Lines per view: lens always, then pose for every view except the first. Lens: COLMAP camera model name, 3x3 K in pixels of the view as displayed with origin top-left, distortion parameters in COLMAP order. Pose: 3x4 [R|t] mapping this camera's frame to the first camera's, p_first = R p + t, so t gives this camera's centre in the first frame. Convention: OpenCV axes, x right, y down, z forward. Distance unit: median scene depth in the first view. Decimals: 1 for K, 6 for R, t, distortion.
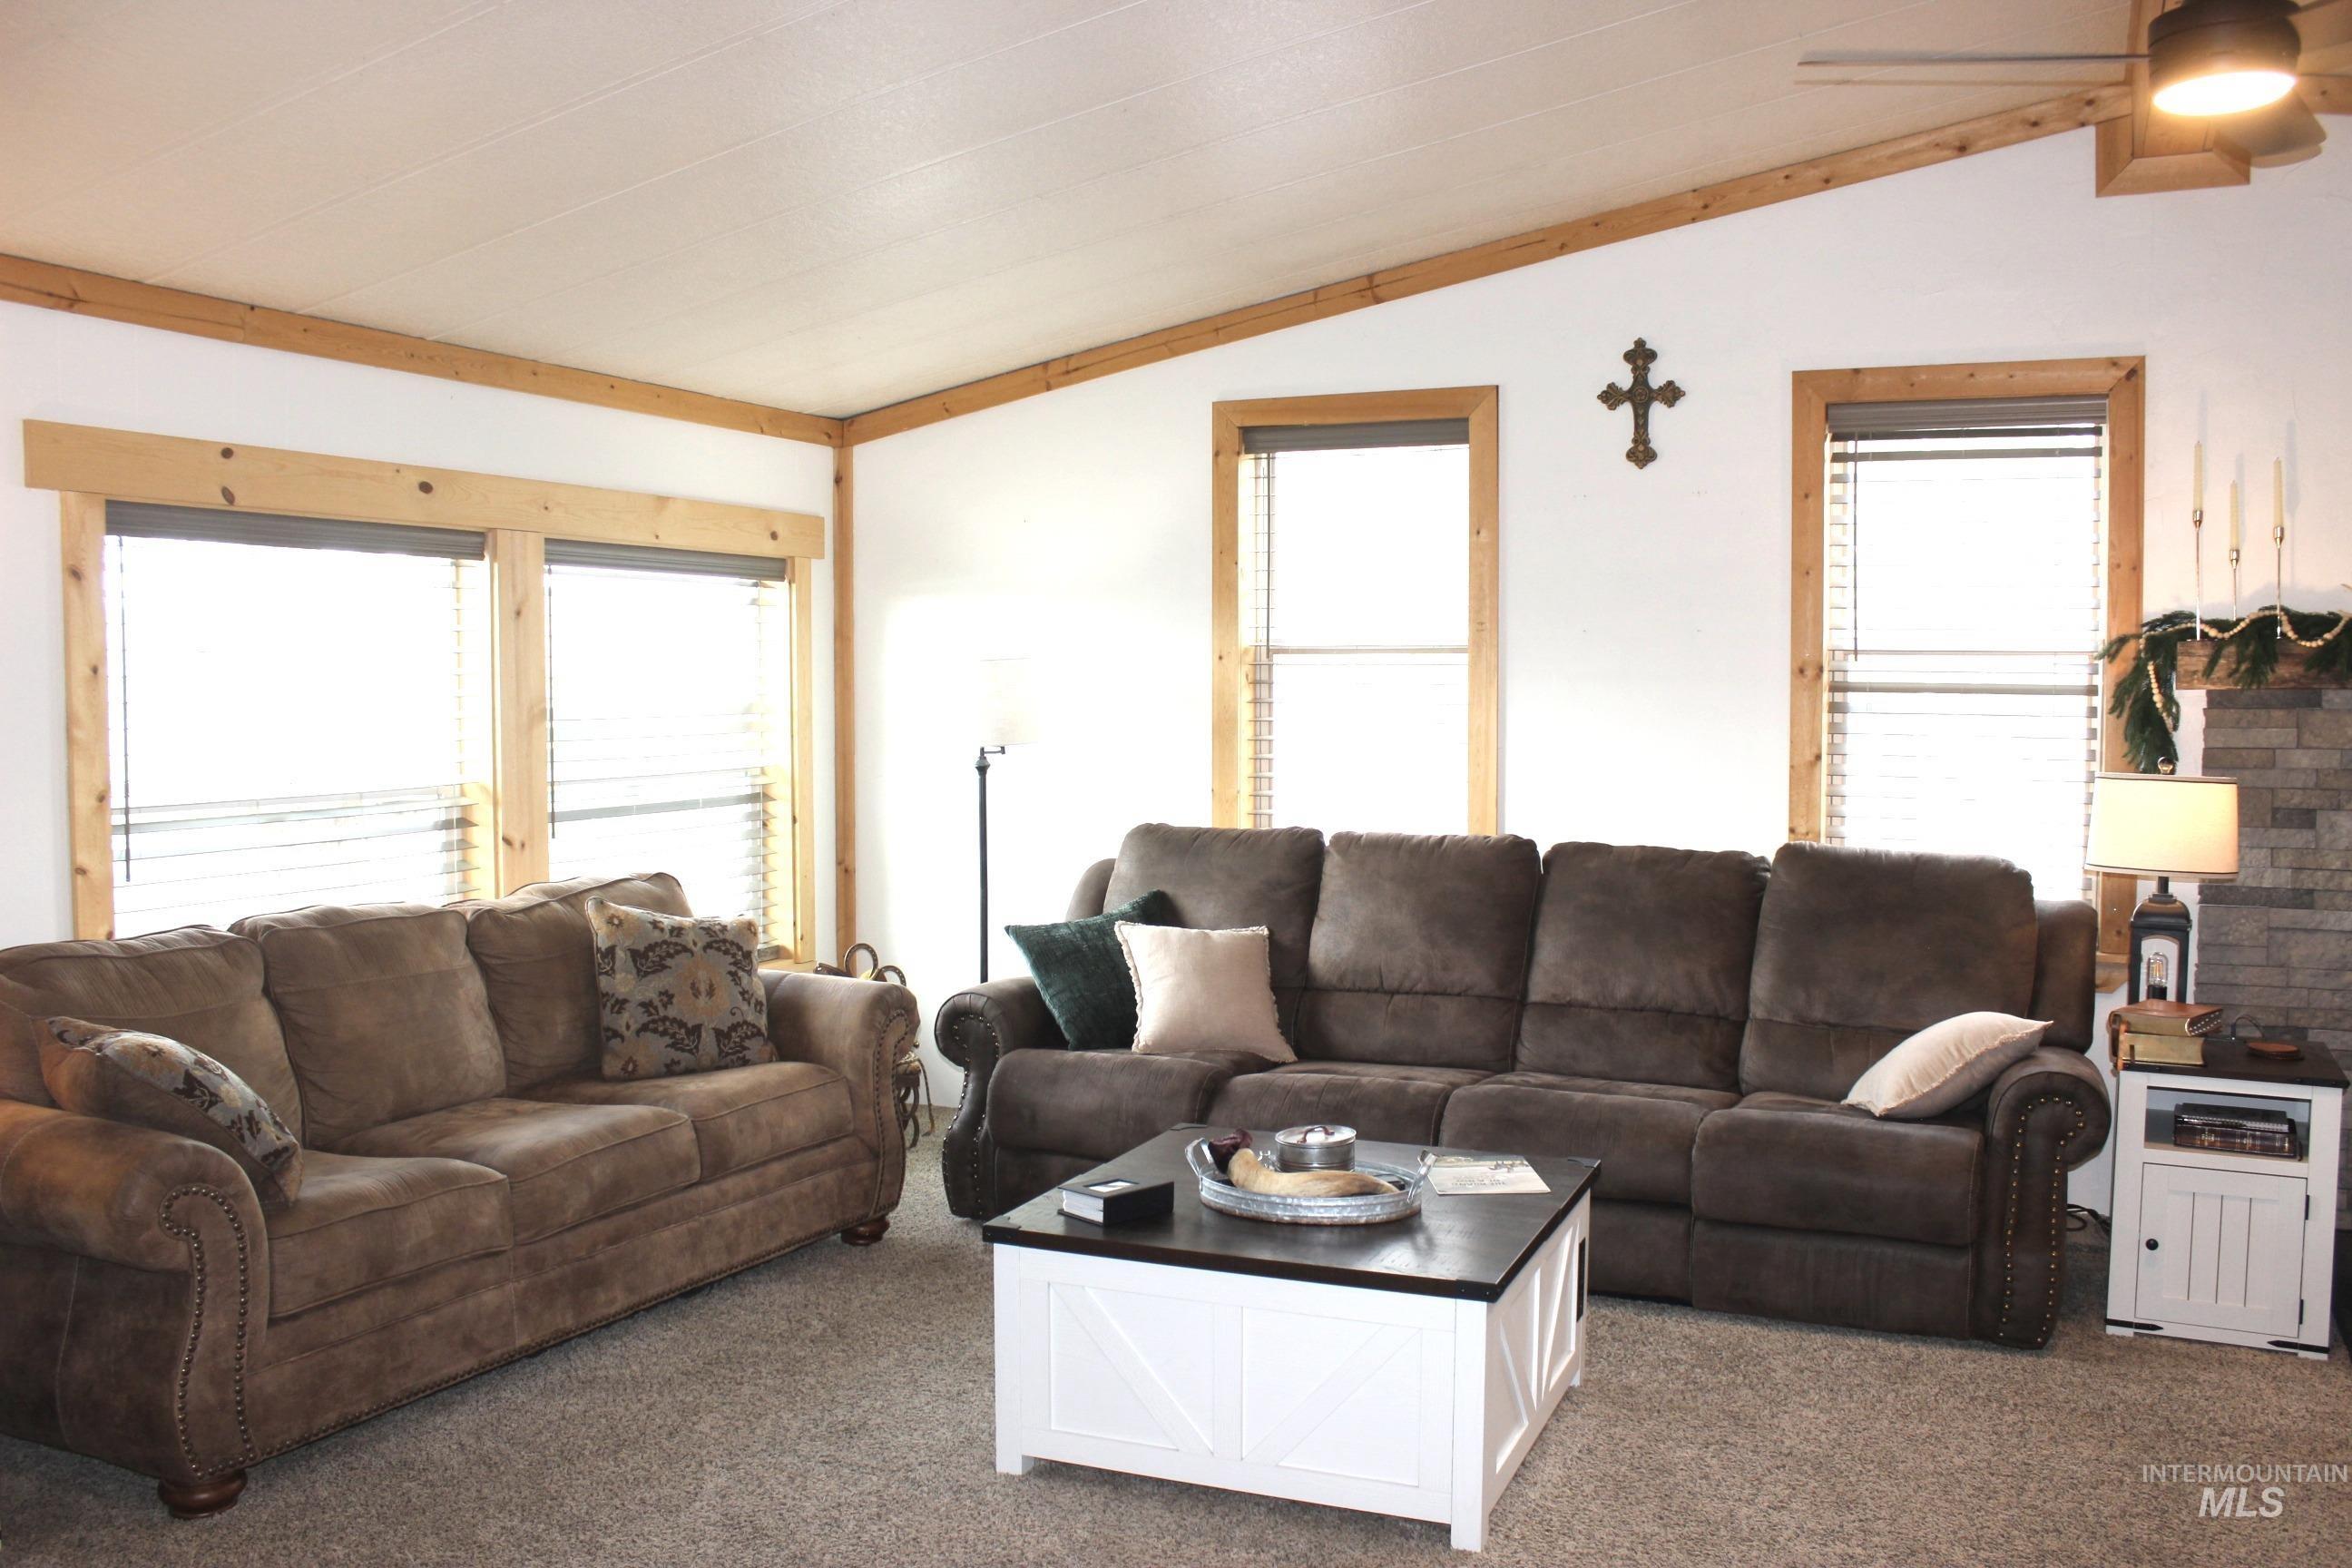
lens RADIAL K [[1979.4, 0, 1173.2], [0, 1979.4, 781.3], [0, 0, 1]] dist [-0.158039, 0.135613]
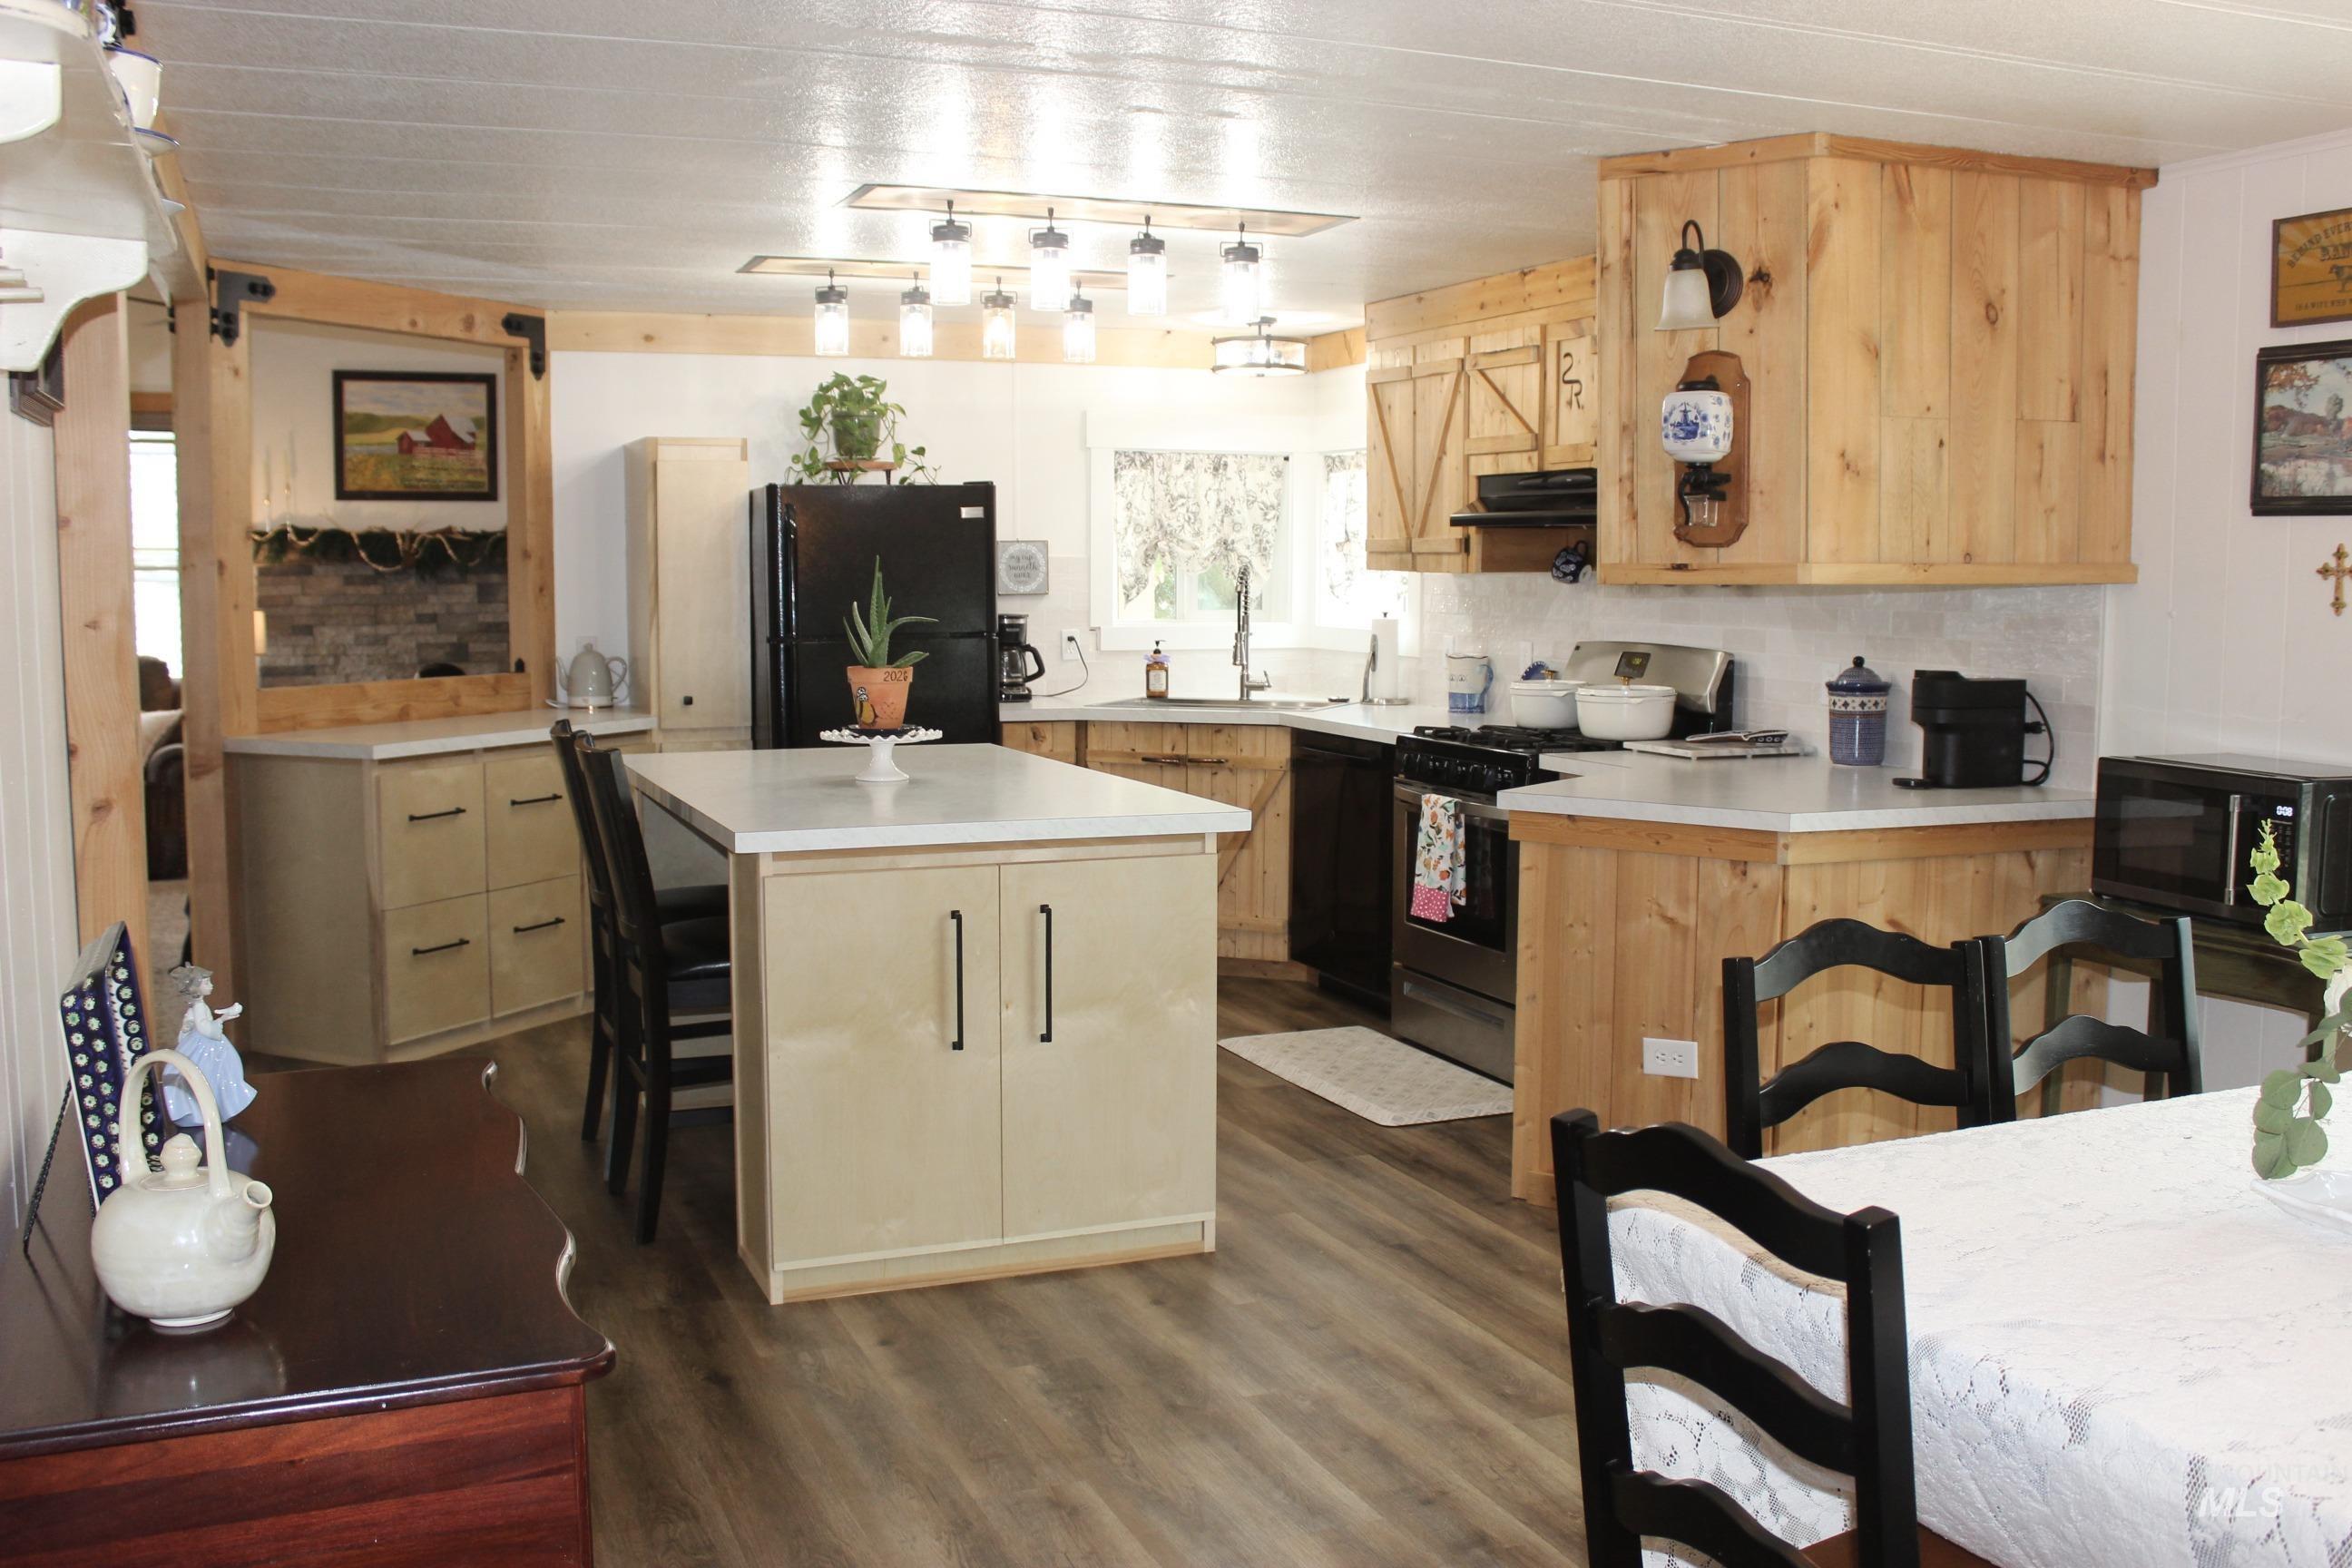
lens RADIAL K [[2178.2, 0, 1180.4], [0, 2178.2, 798.1], [0, 0, 1]] dist [-0.113855, 0.000000]
pose [[0.672814, -0.077134, 0.735780, -0.439323], [0.038433, 0.996851, 0.069359, 0.072356], [-0.738813, -0.018387, 0.673660, -1.155131]]
